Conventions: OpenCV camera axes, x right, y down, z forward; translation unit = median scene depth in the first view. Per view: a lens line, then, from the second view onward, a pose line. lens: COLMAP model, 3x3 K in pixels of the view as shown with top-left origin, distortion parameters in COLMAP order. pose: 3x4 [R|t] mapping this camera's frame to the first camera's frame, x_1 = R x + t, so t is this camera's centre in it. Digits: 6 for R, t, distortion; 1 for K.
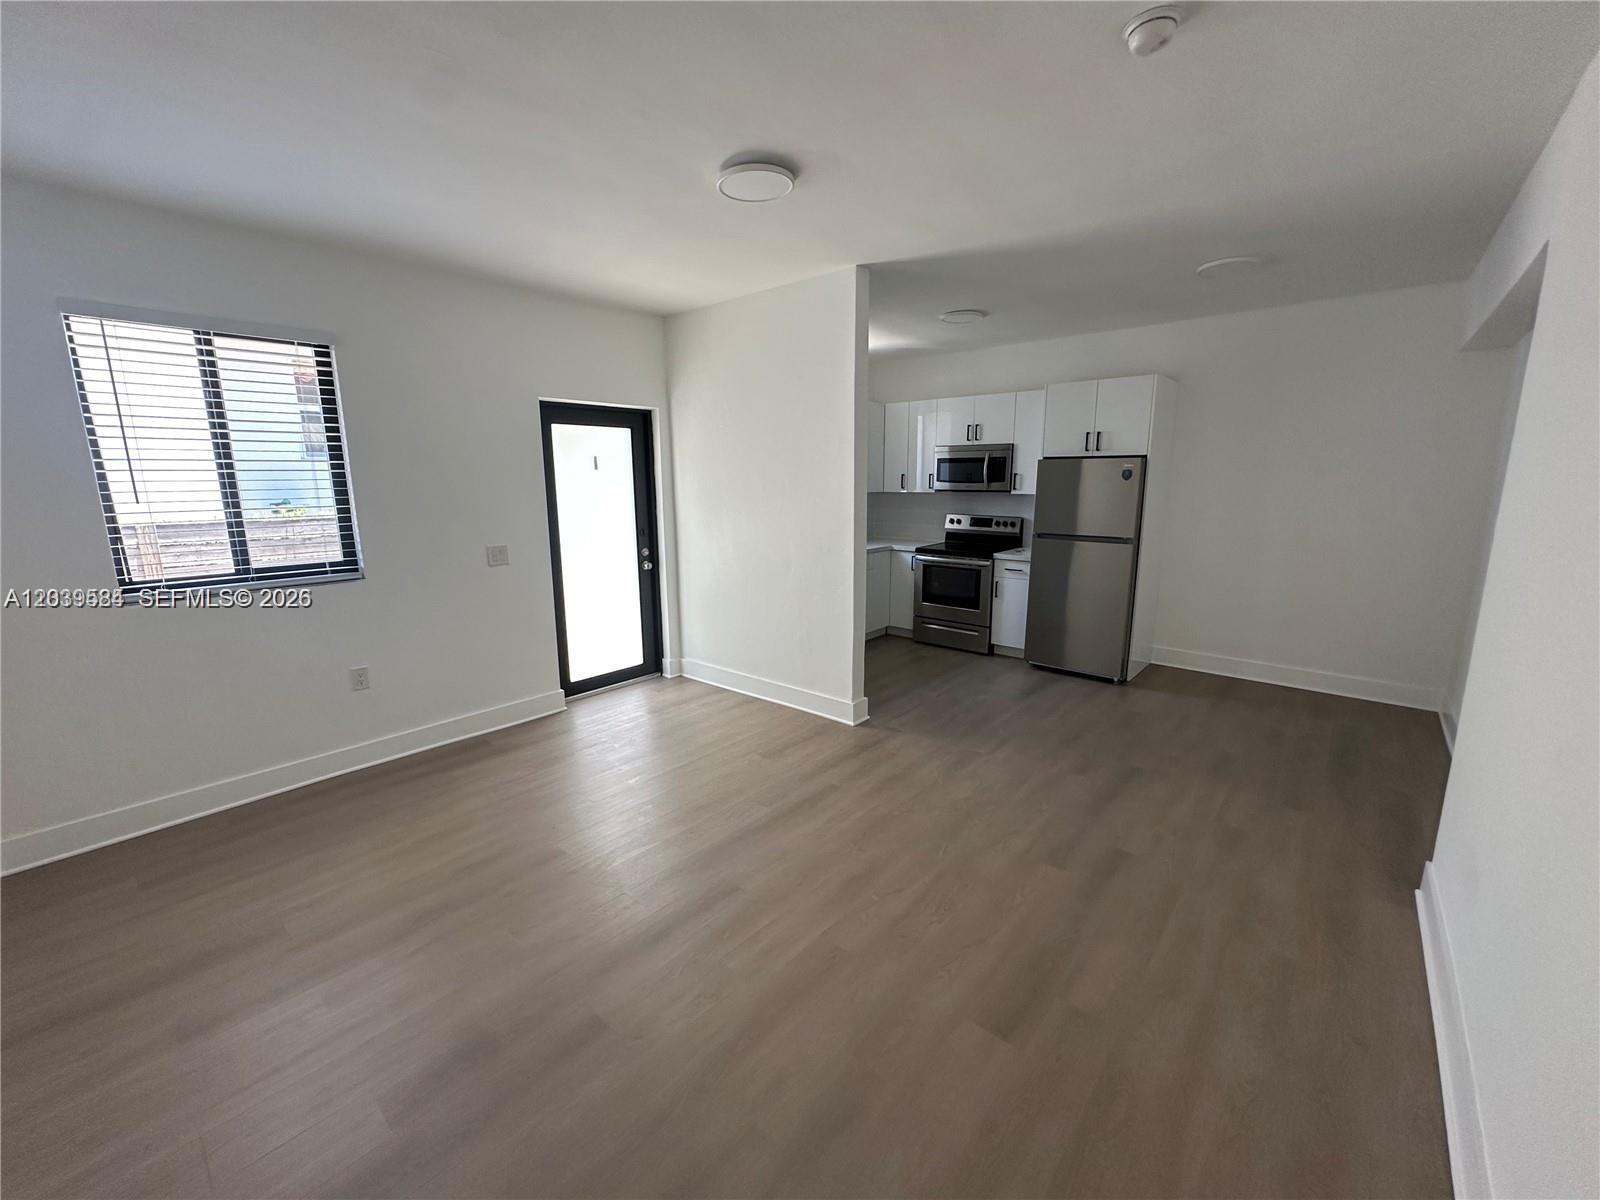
lens RADIAL K [[640.5, 0, 801.6], [0, 640.5, 596.3], [0, 0, 1]] dist [0.000998, 0.000053]
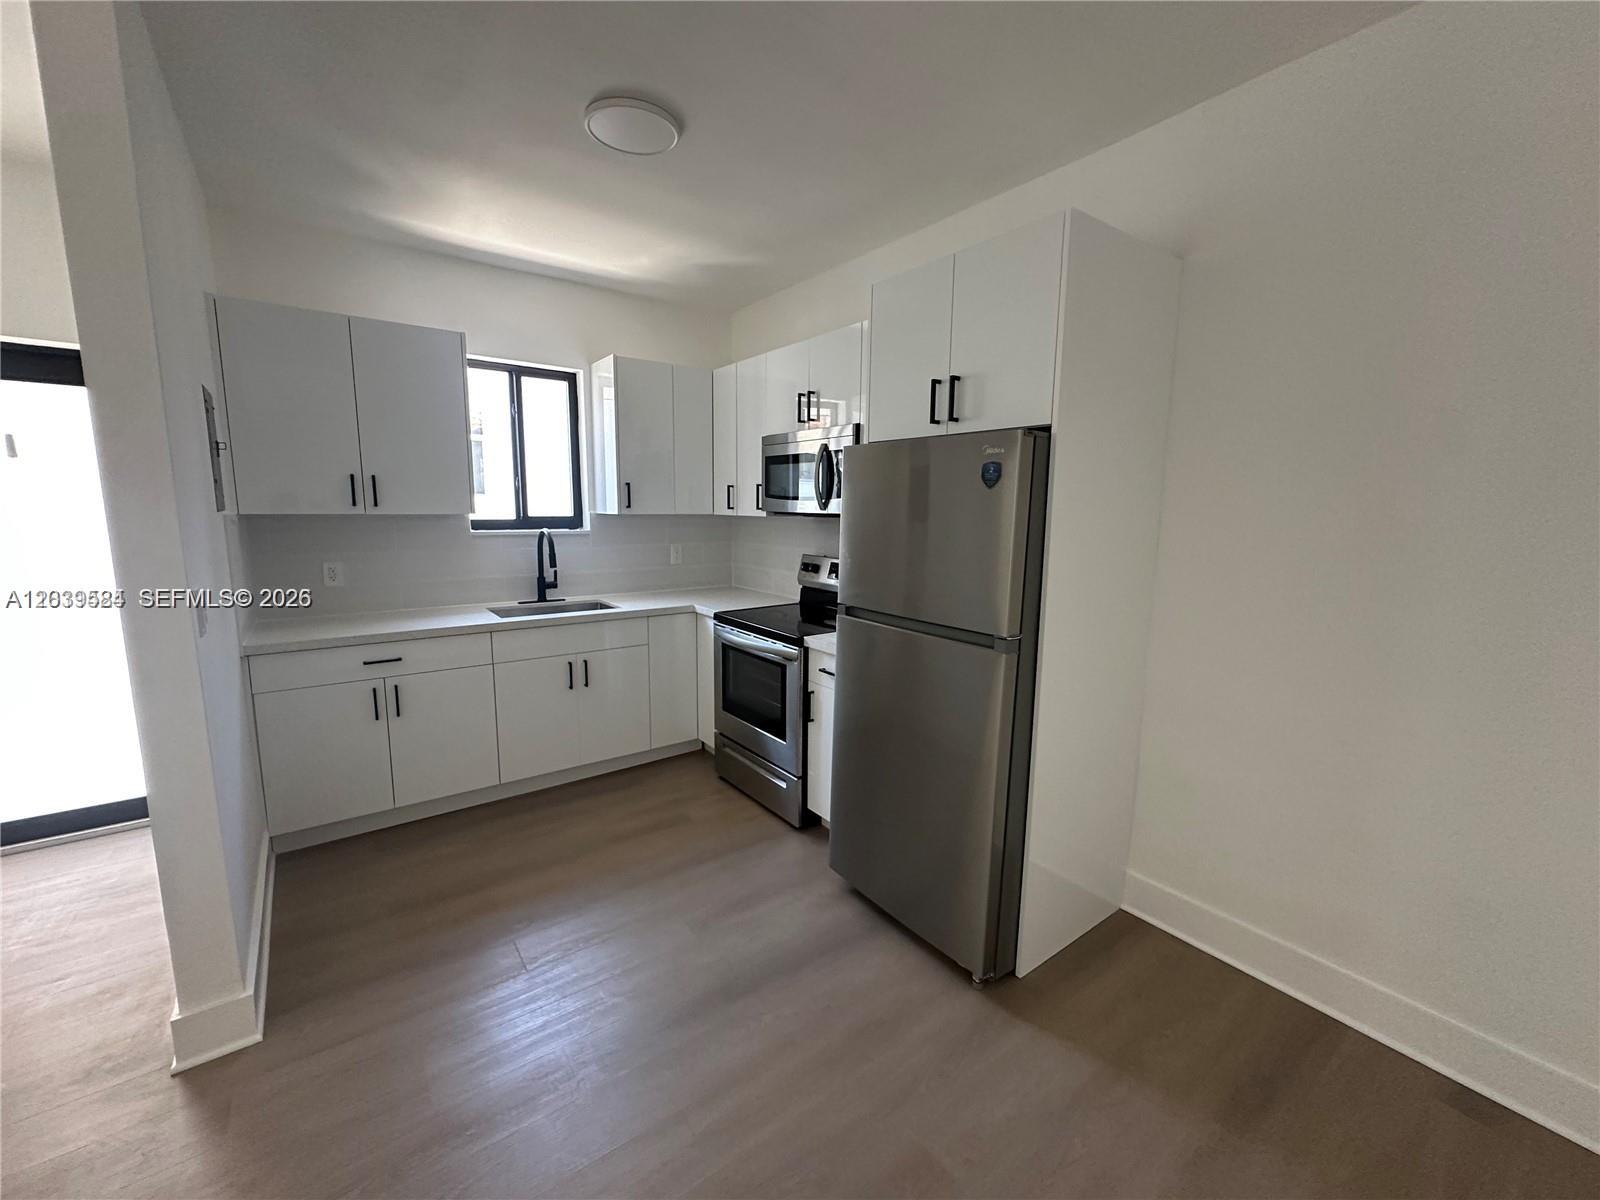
lens RADIAL K [[640.5, 0, 801.6], [0, 640.5, 596.3], [0, 0, 1]] dist [0.000998, 0.000053]
pose [[0.976603, 0.048426, -0.209525, 0.449054], [-0.057644, 0.997609, -0.038112, -0.088154], [0.207179, 0.049298, 0.977060, 0.560062]]
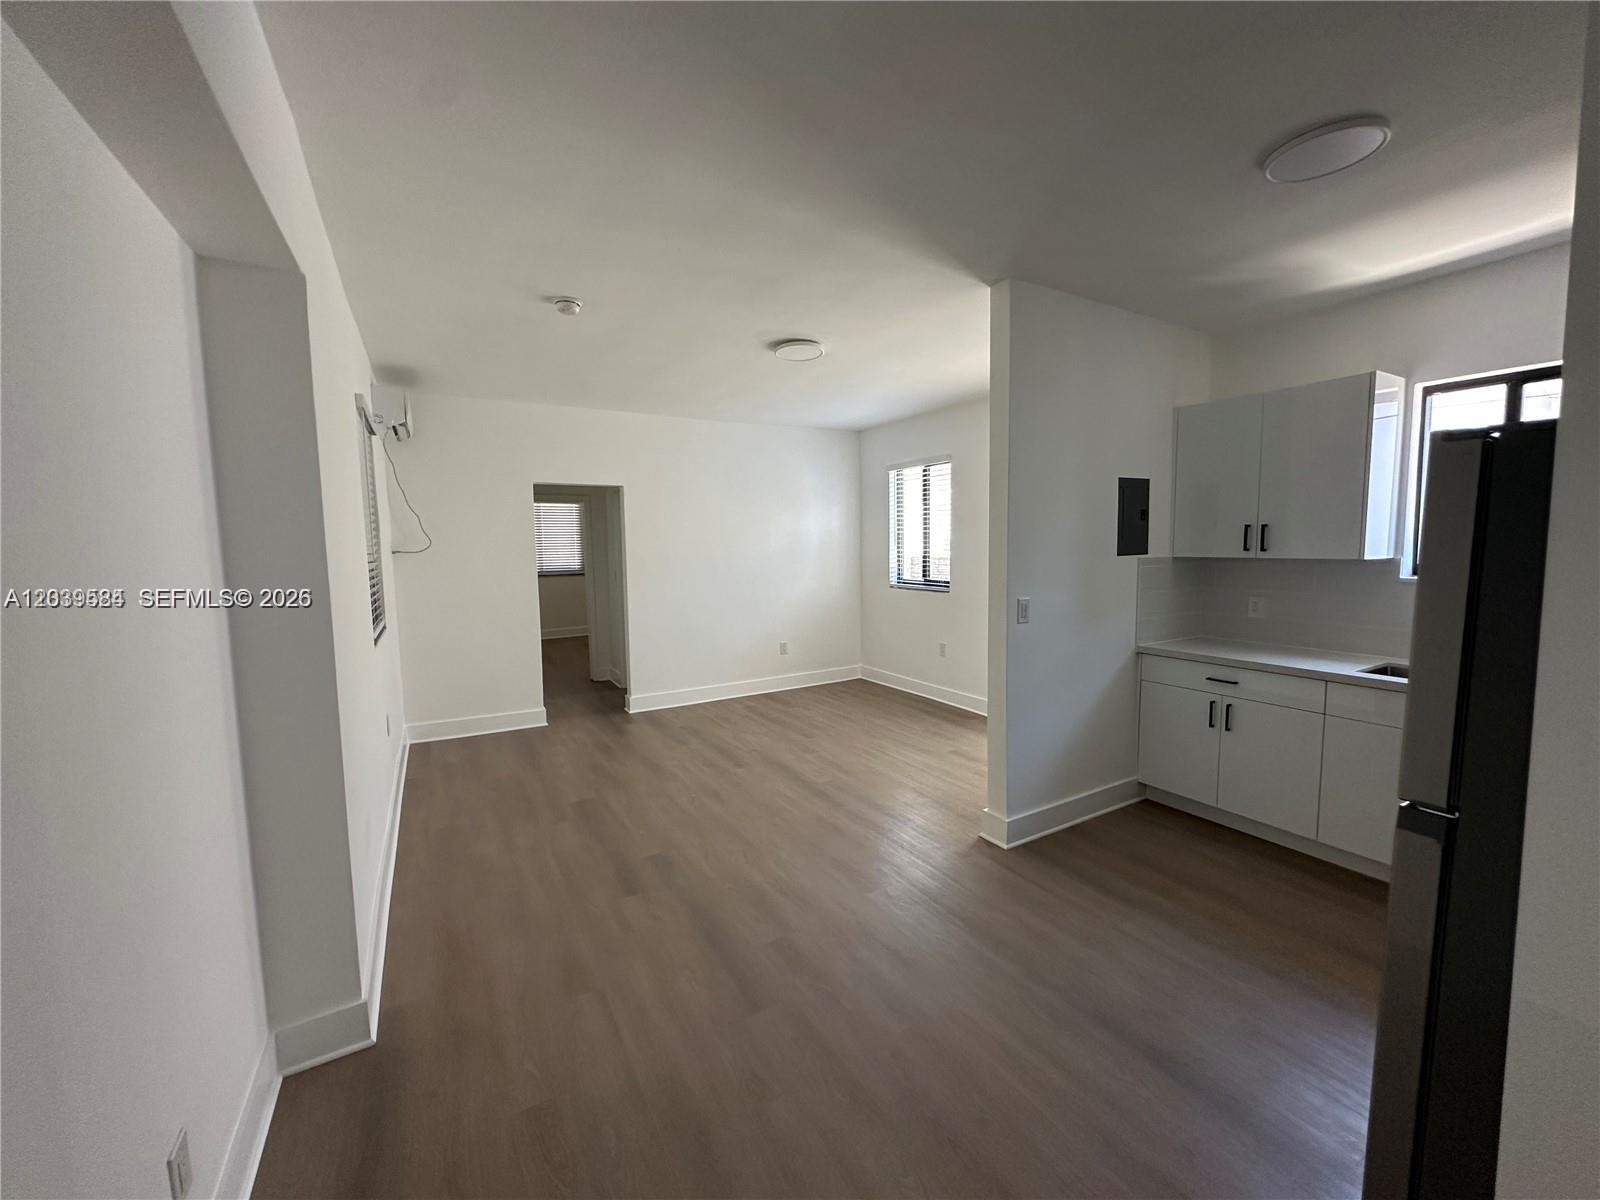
lens RADIAL K [[640.5, 0, 801.6], [0, 640.5, 596.3], [0, 0, 1]] dist [0.000998, 0.000053]
pose [[-0.326062, 0.093727, -0.940691, 0.733899], [-0.154781, 0.976352, 0.150930, -0.149415], [0.932591, 0.194814, -0.303844, 0.805801]]
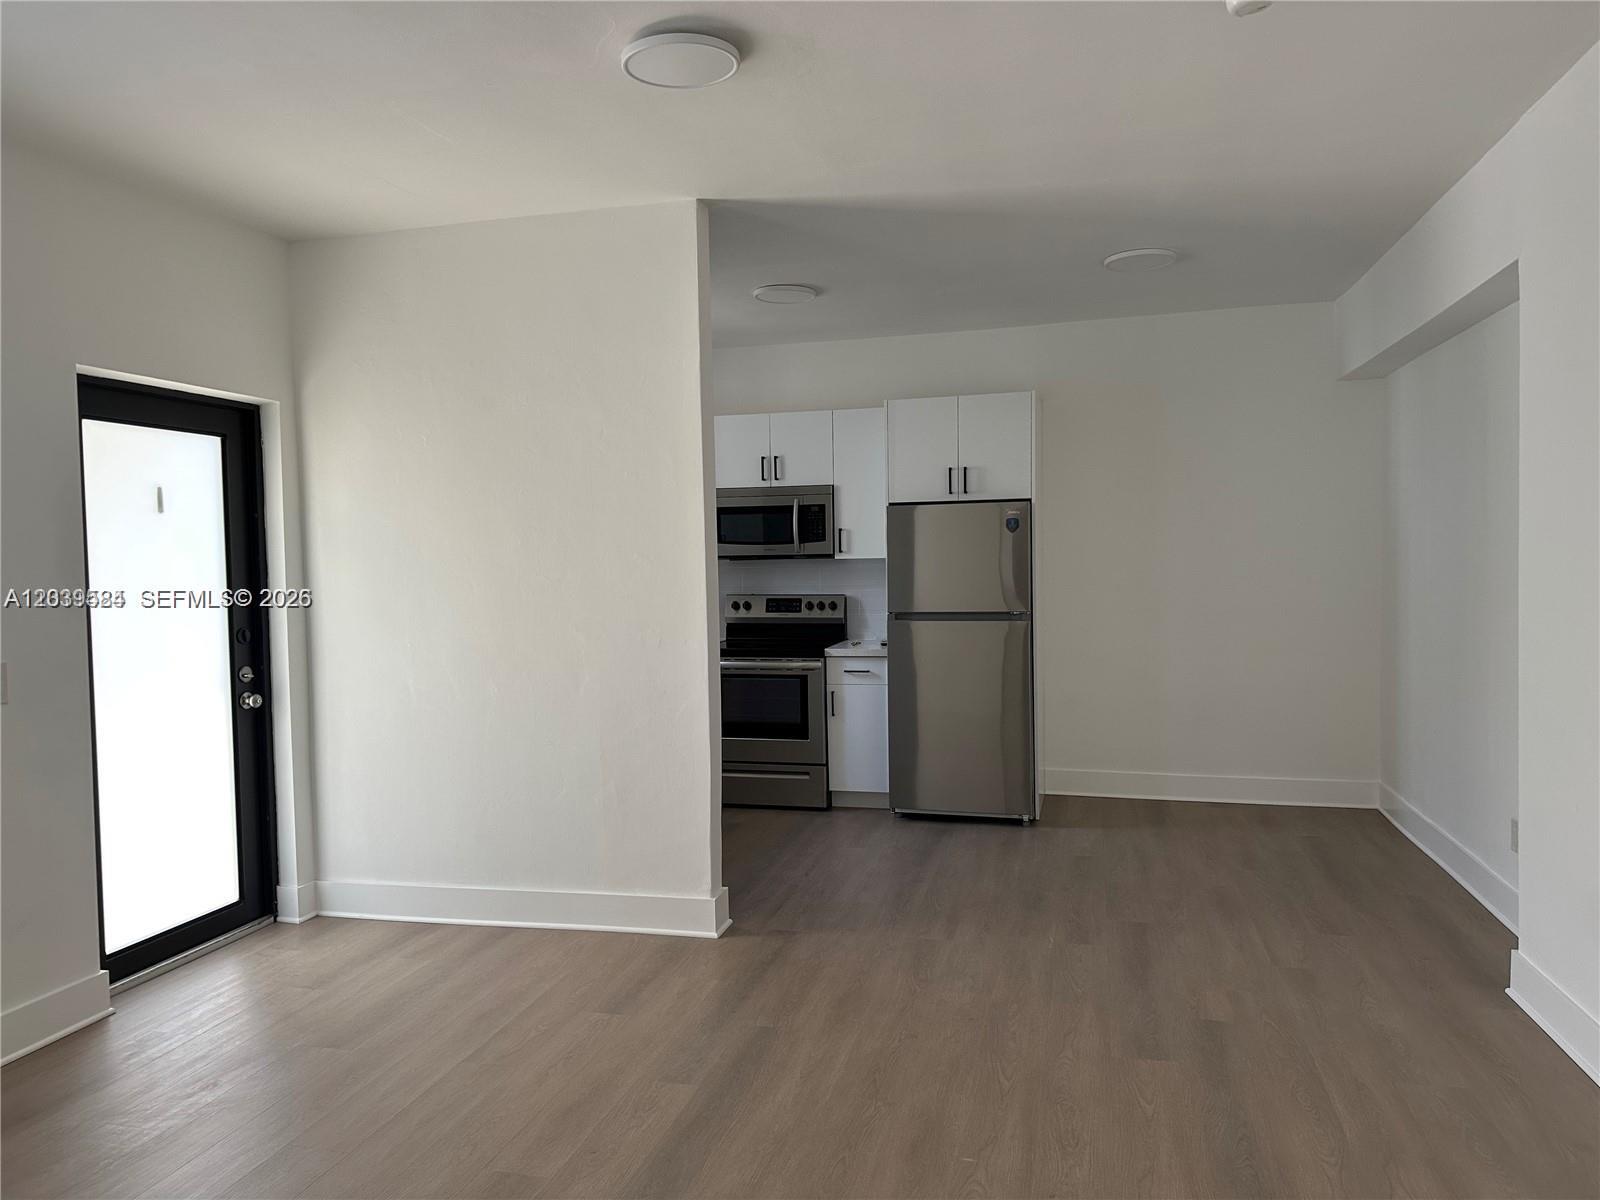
lens RADIAL K [[1092.6, 0, 800.0], [0, 1092.6, 600.0], [0, 0, 1]] dist [0.069011, -0.107065]
pose [[0.896951, -0.028954, 0.441182, -0.235773], [0.095363, 0.987035, -0.129101, 0.028001], [-0.431724, 0.157869, 0.888083, 0.020650]]
